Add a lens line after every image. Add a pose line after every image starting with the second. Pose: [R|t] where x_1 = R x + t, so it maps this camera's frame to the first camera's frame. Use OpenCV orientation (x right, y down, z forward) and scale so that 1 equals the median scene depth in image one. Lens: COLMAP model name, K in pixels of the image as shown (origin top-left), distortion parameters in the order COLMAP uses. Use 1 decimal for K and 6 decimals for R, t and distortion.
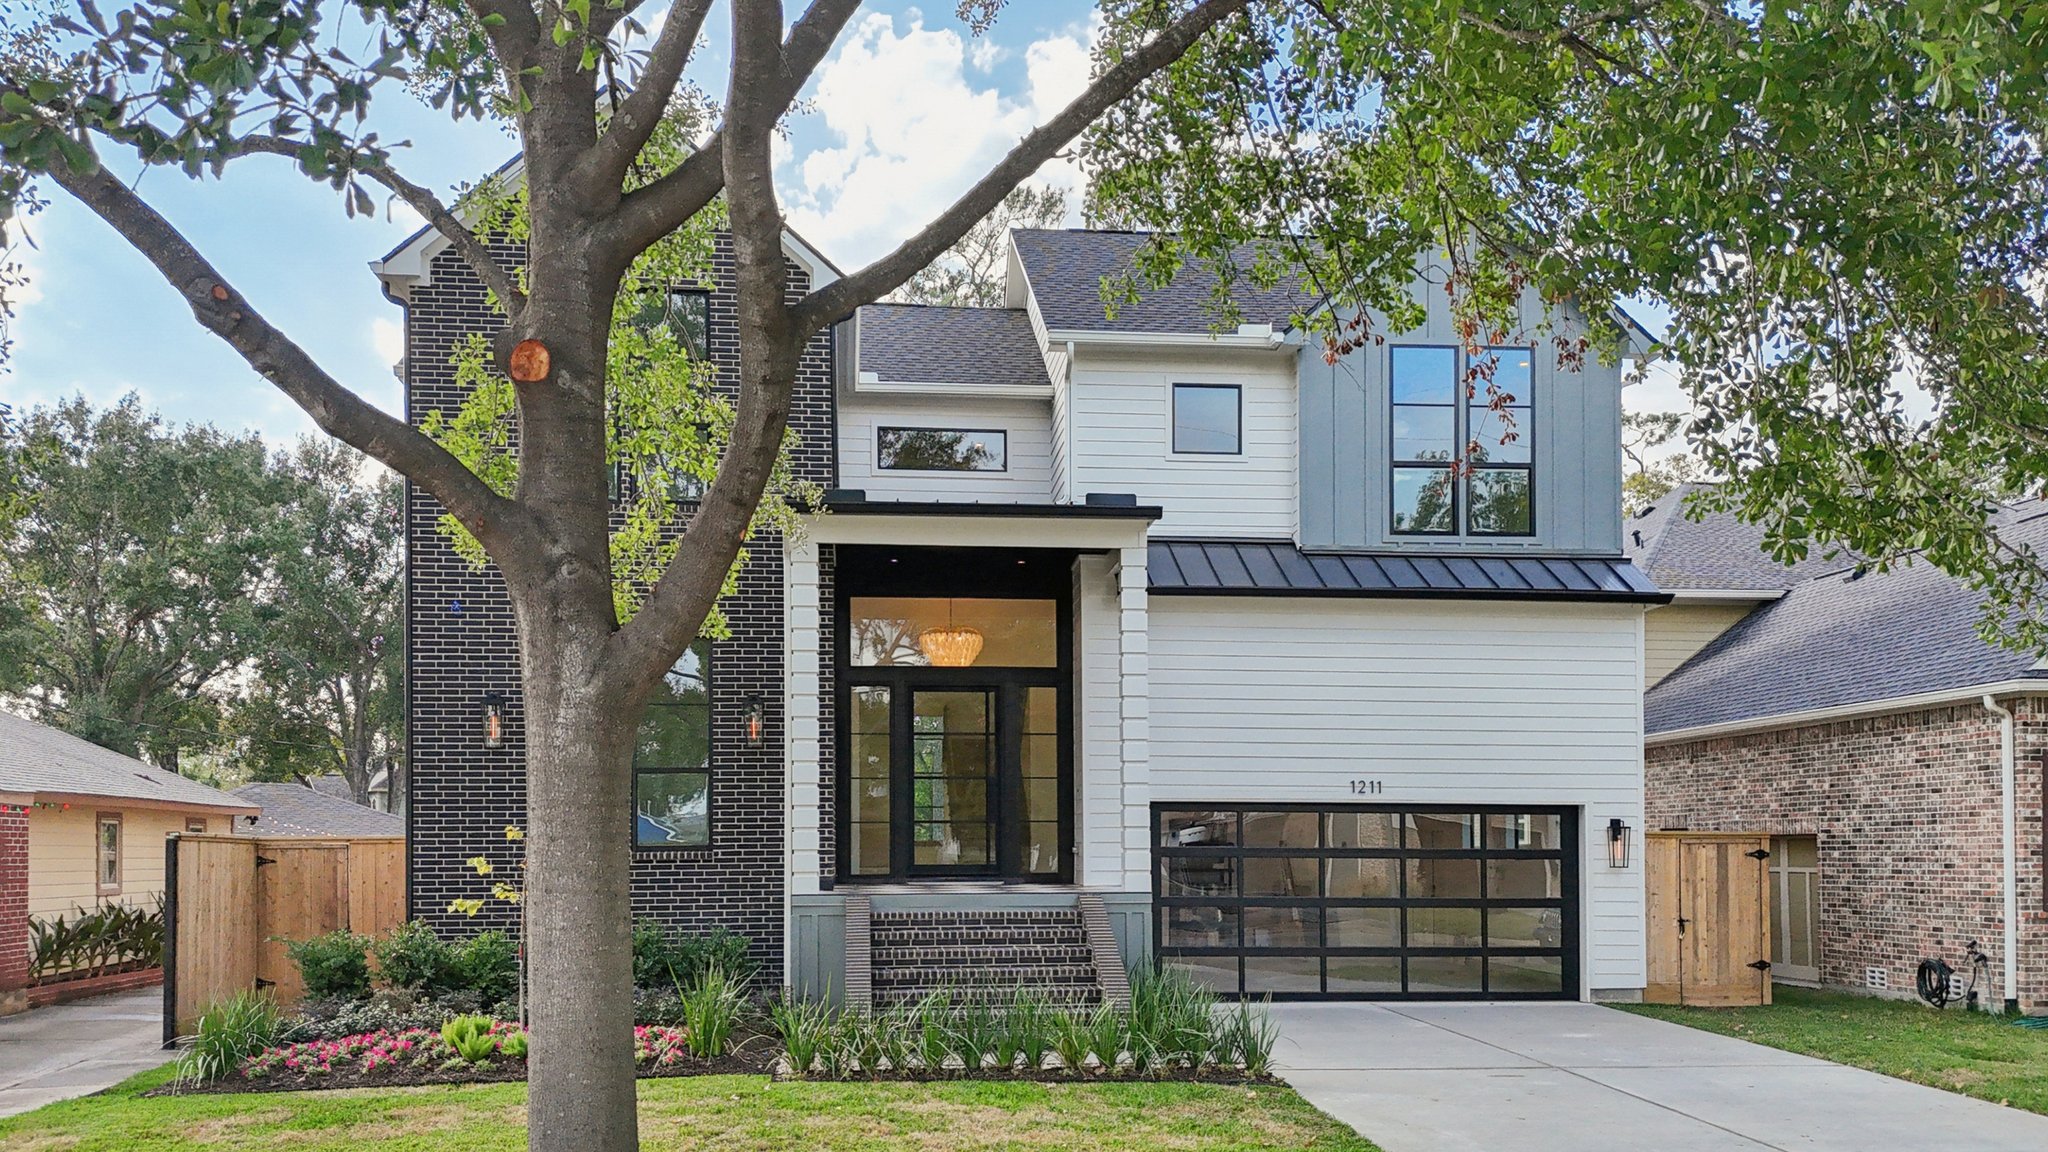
lens RADIAL K [[1610.1, 0, 1013.9], [0, 1610.1, 642.2], [0, 0, 1]] dist [0.047103, -0.060231]
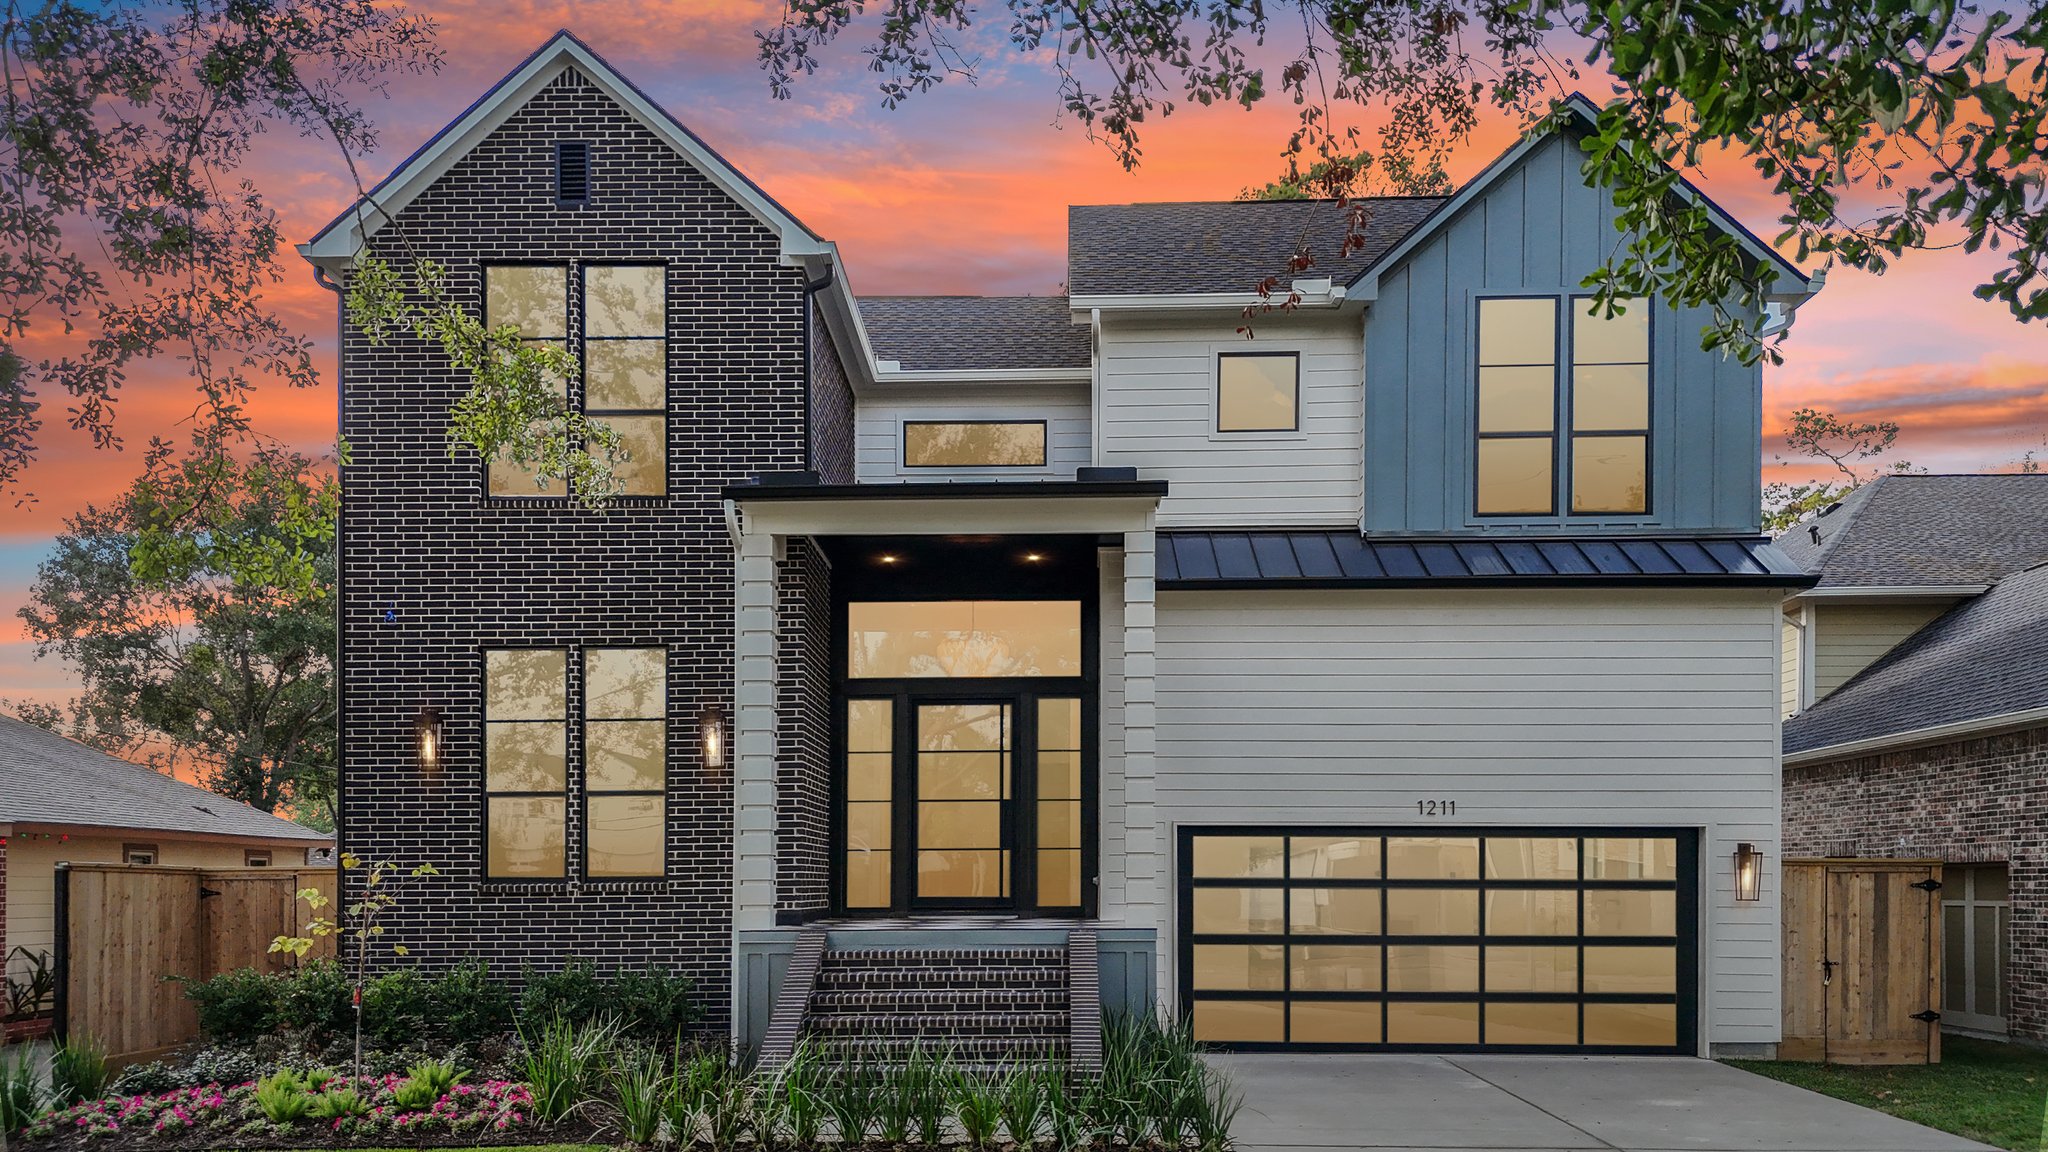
lens RADIAL K [[1529.9, 0, 1016.2], [0, 1529.9, 754.7], [0, 0, 1]] dist [0.048071, -0.053474]
pose [[0.990666, -0.012443, -0.135743, 0.105235], [0.018356, 0.998932, 0.042392, 0.021697], [0.135070, -0.044488, 0.989837, 0.154095]]
